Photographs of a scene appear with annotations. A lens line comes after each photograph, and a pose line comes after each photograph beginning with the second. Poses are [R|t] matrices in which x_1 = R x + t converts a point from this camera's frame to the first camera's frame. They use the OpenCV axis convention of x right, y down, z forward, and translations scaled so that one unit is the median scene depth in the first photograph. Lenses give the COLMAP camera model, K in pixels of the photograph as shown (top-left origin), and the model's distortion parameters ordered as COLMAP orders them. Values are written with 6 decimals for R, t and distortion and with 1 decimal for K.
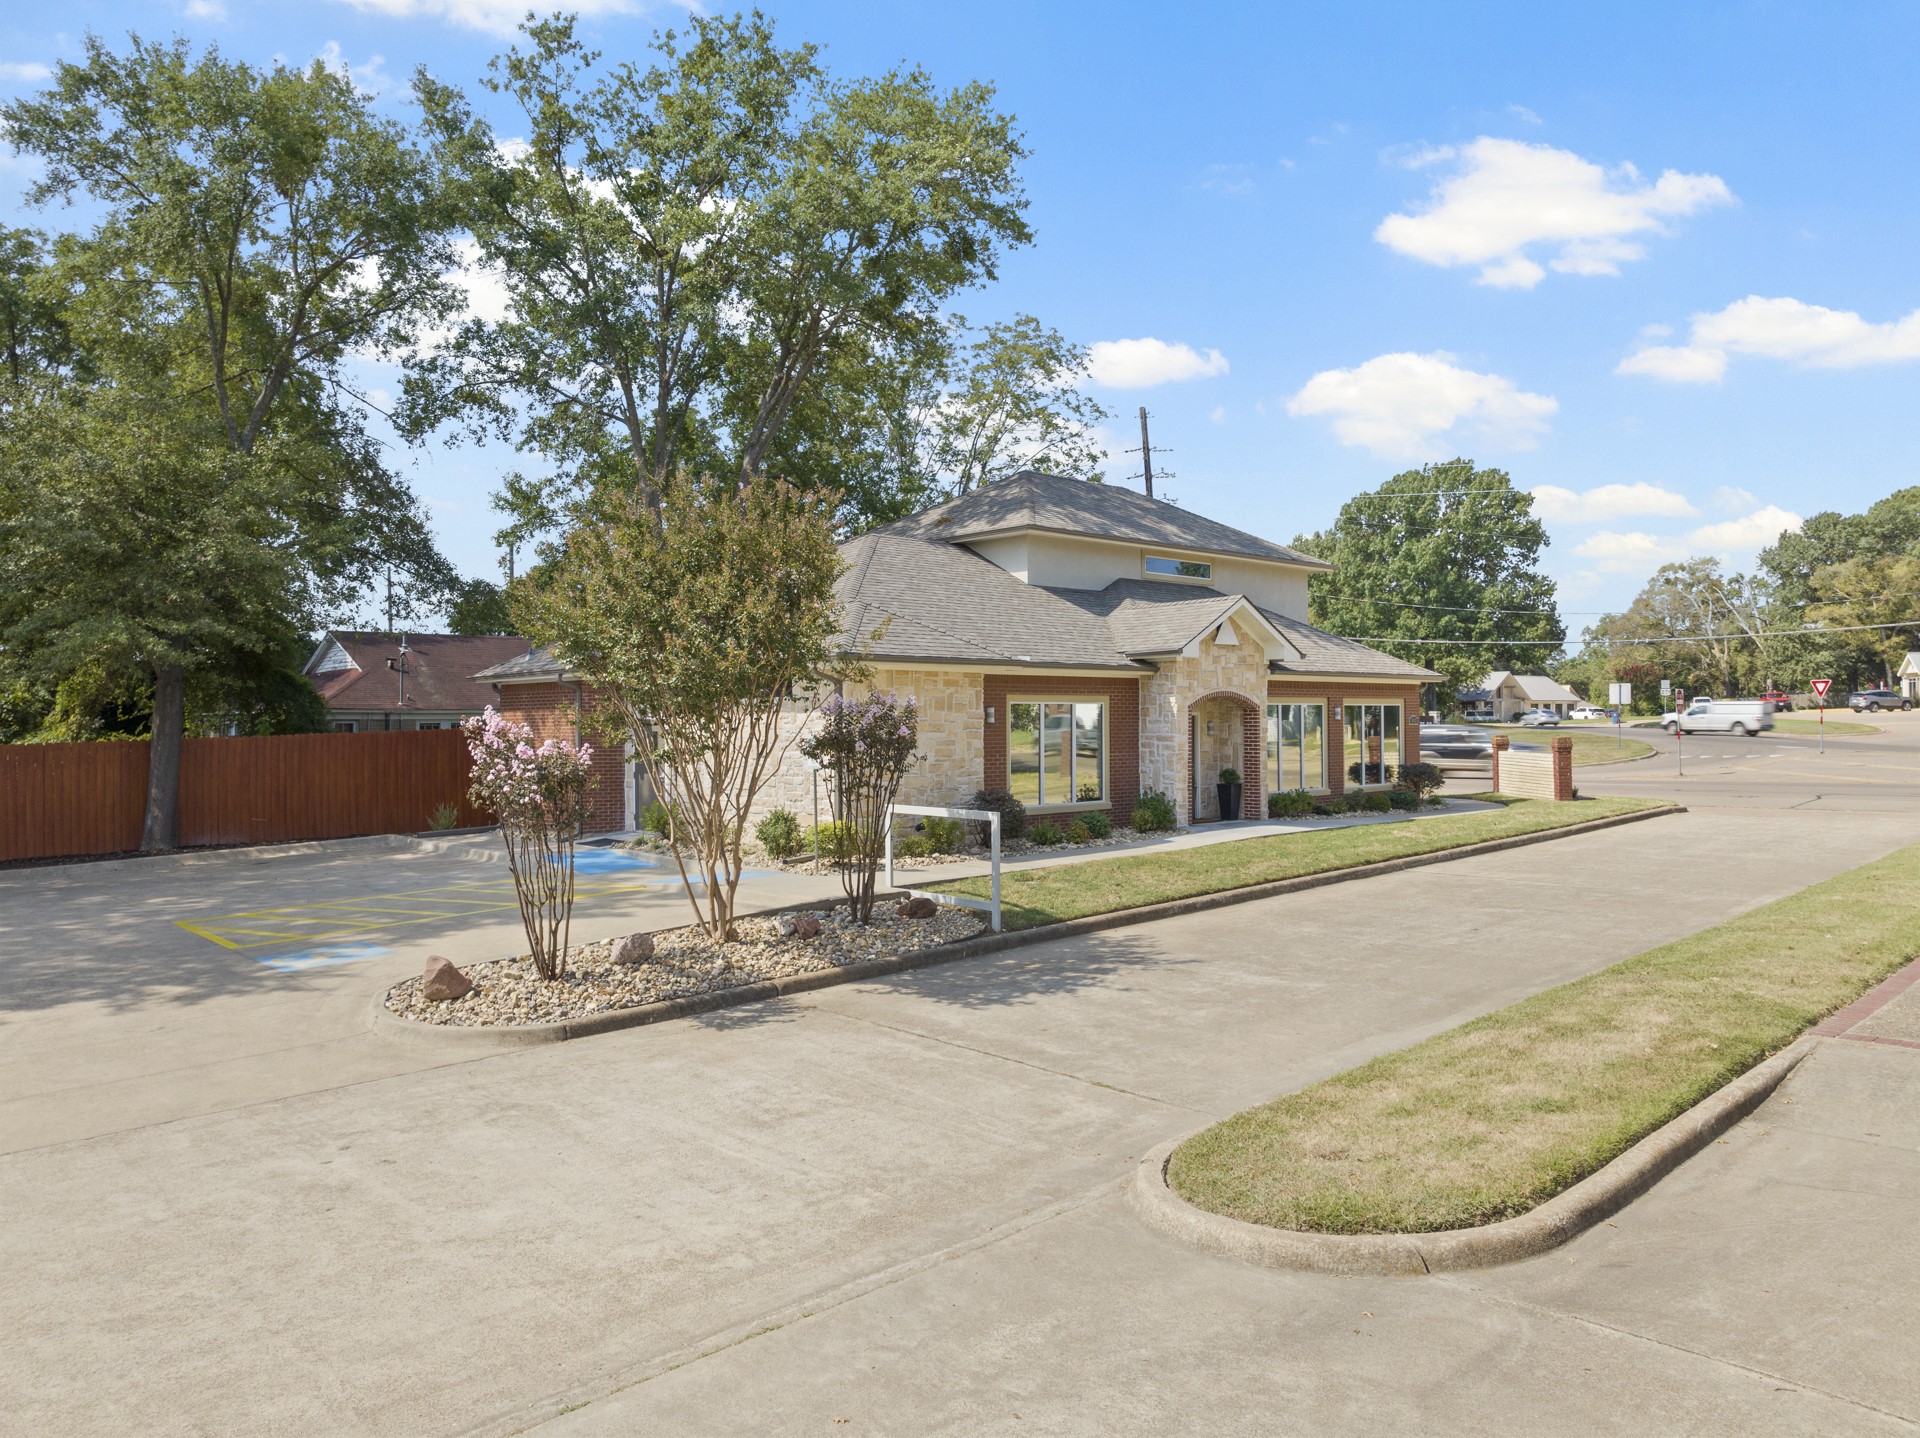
lens RADIAL K [[1364.2, 0, 951.4], [0, 1364.2, 719.5], [0, 0, 1]] dist [-0.030720, 0.003659]
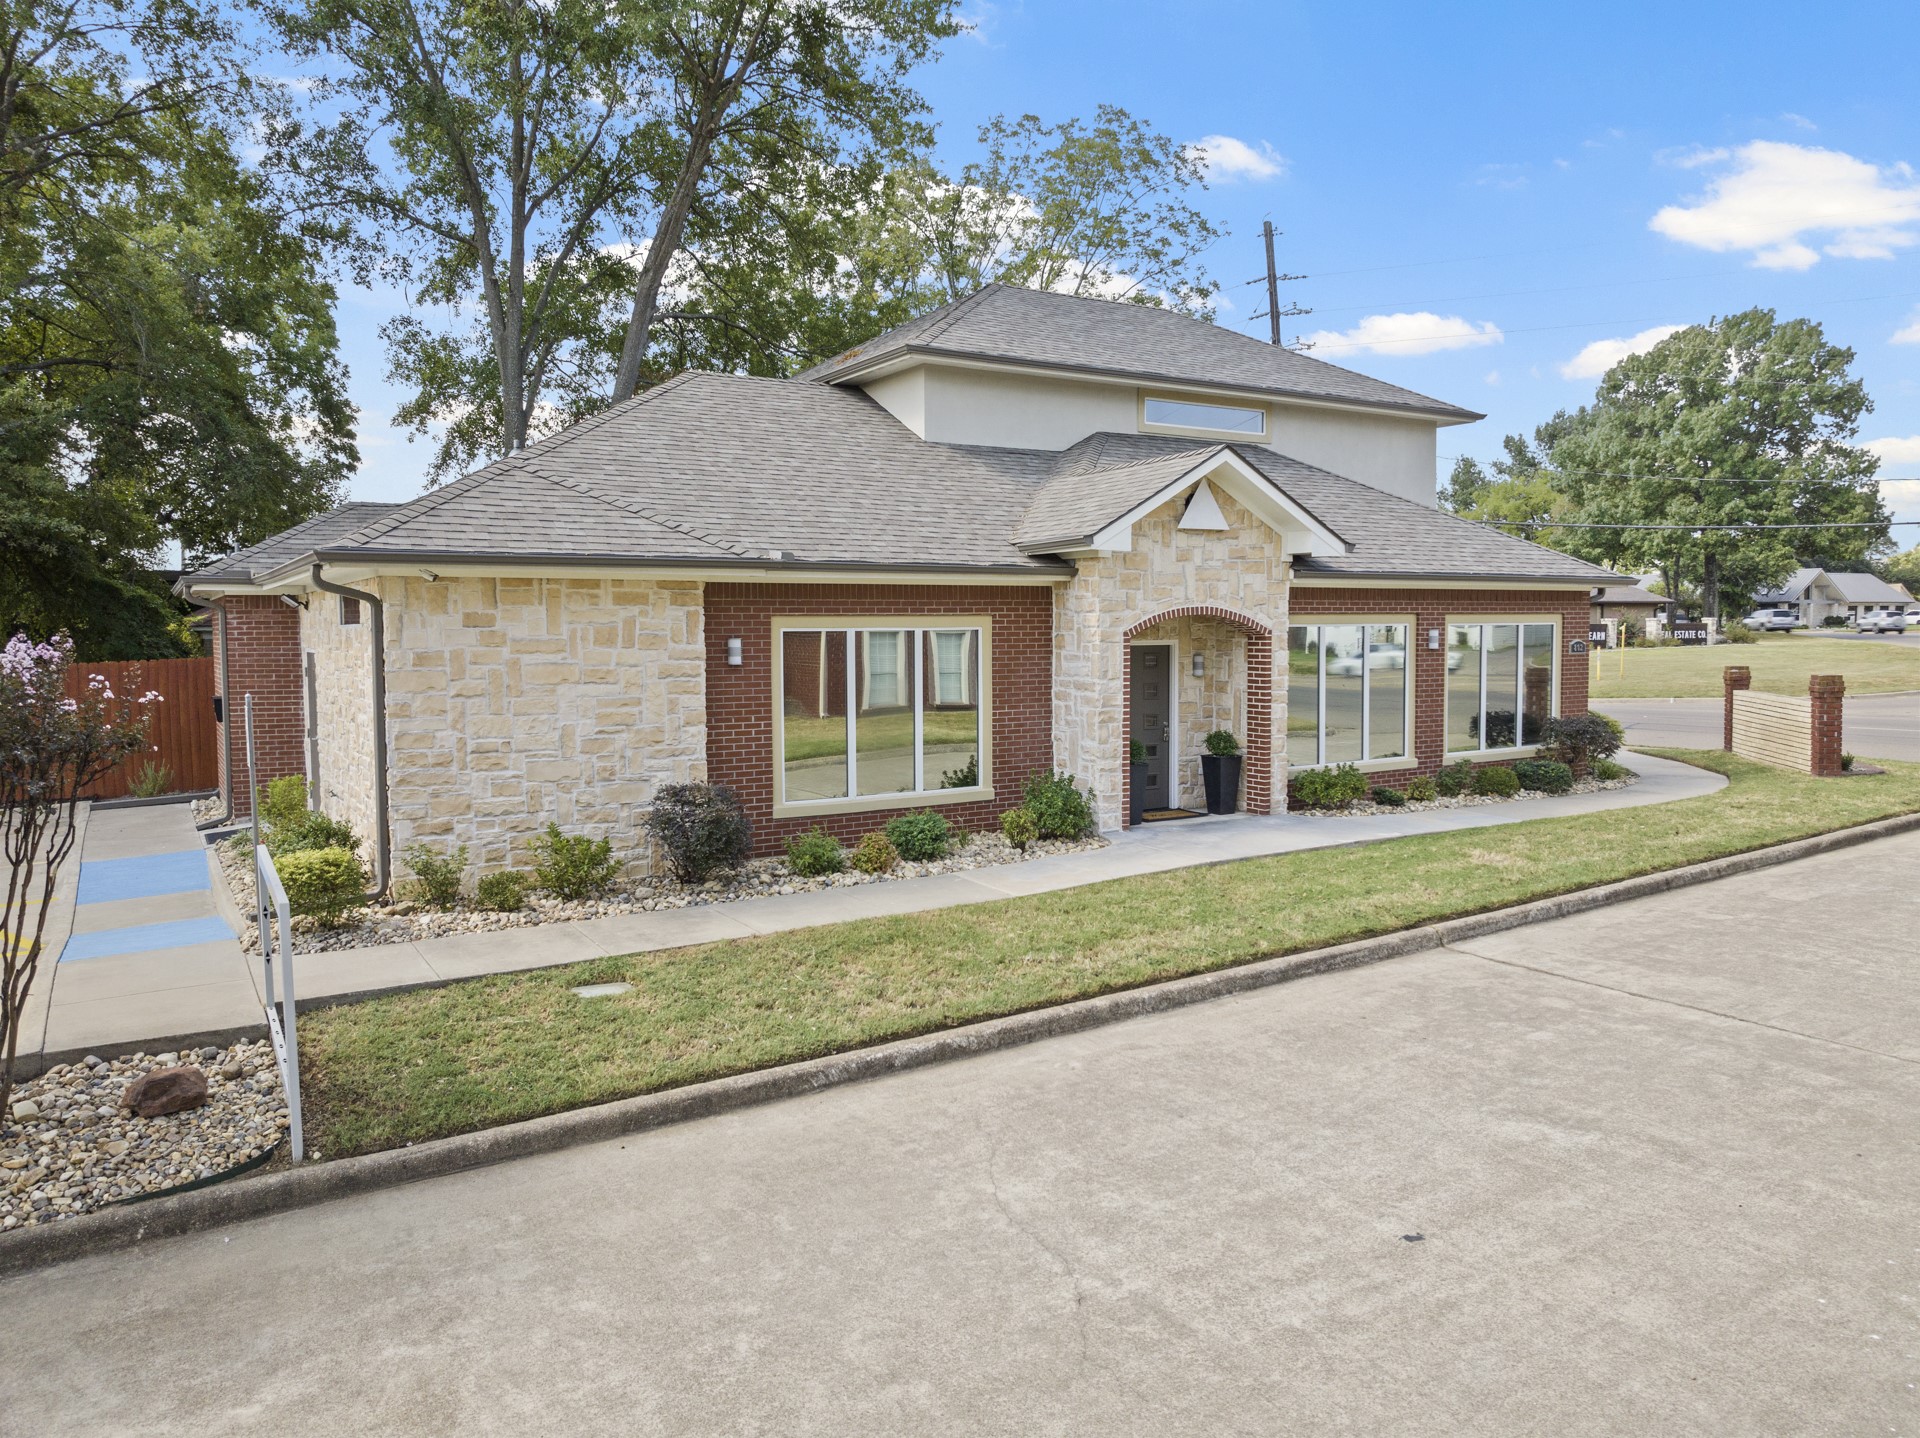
lens RADIAL K [[1364.2, 0, 970.7], [0, 1364.2, 717.9], [0, 0, 1]] dist [-0.030720, 0.003659]
pose [[0.984008, 0.009138, -0.177891, 0.109663], [0.003326, 0.997566, 0.069645, -0.007214], [0.178095, -0.069123, 0.981583, 0.202560]]
